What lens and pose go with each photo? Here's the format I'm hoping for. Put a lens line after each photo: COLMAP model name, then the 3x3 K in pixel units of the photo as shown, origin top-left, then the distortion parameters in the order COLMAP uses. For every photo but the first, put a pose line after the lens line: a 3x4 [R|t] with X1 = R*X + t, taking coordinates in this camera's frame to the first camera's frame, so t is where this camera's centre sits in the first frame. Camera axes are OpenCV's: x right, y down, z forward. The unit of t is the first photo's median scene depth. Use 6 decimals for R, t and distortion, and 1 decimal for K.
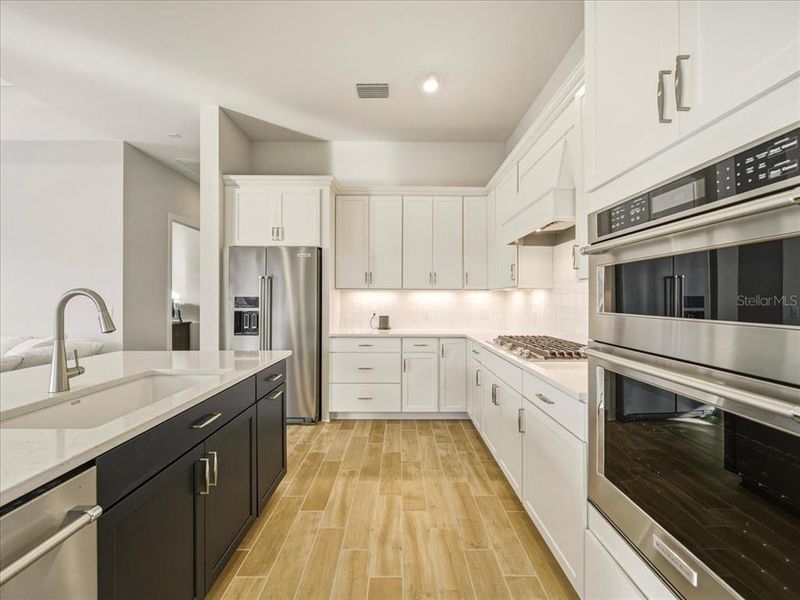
lens RADIAL K [[323.7, 0, 400.0], [0, 323.7, 300.0], [0, 0, 1]] dist [0.000422, 0.000029]
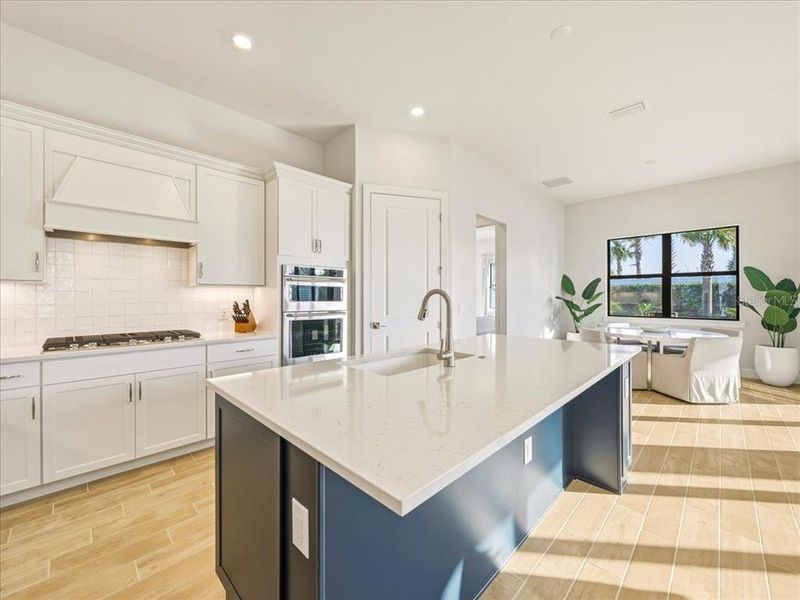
lens RADIAL K [[323.7, 0, 400.0], [0, 323.7, 300.0], [0, 0, 1]] dist [0.000422, 0.000029]
pose [[-0.714086, -0.004745, 0.700042, -0.987263], [0.000570, 0.999973, 0.007360, 0.000567], [-0.700058, 0.005655, -0.714064, 1.130626]]
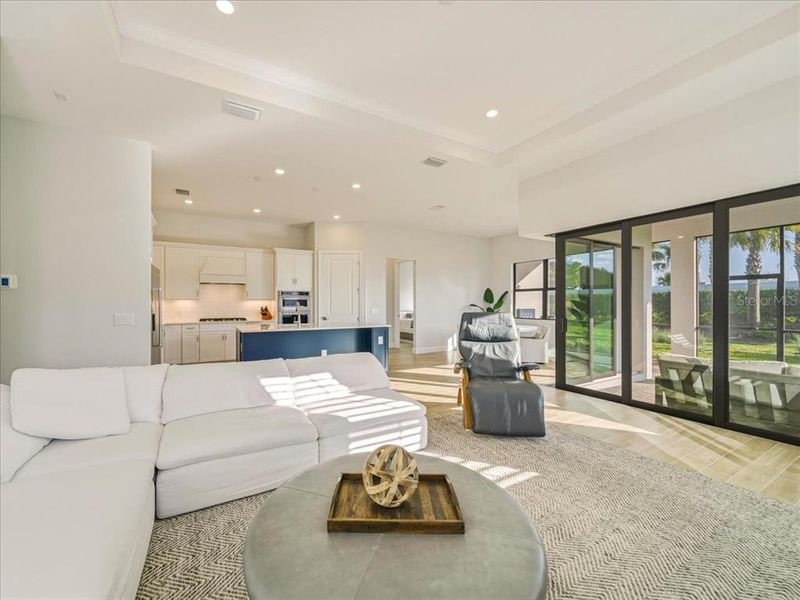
lens RADIAL K [[318.4, 0, 376.3], [0, 318.4, 309.1], [0, 0, 1]] dist [0.011053, 0.000064]
pose [[-0.468276, -0.007334, 0.883552, -2.660520], [0.000313, 0.999964, 0.008467, 0.015546], [-0.883582, 0.004241, -0.468257, 1.125481]]
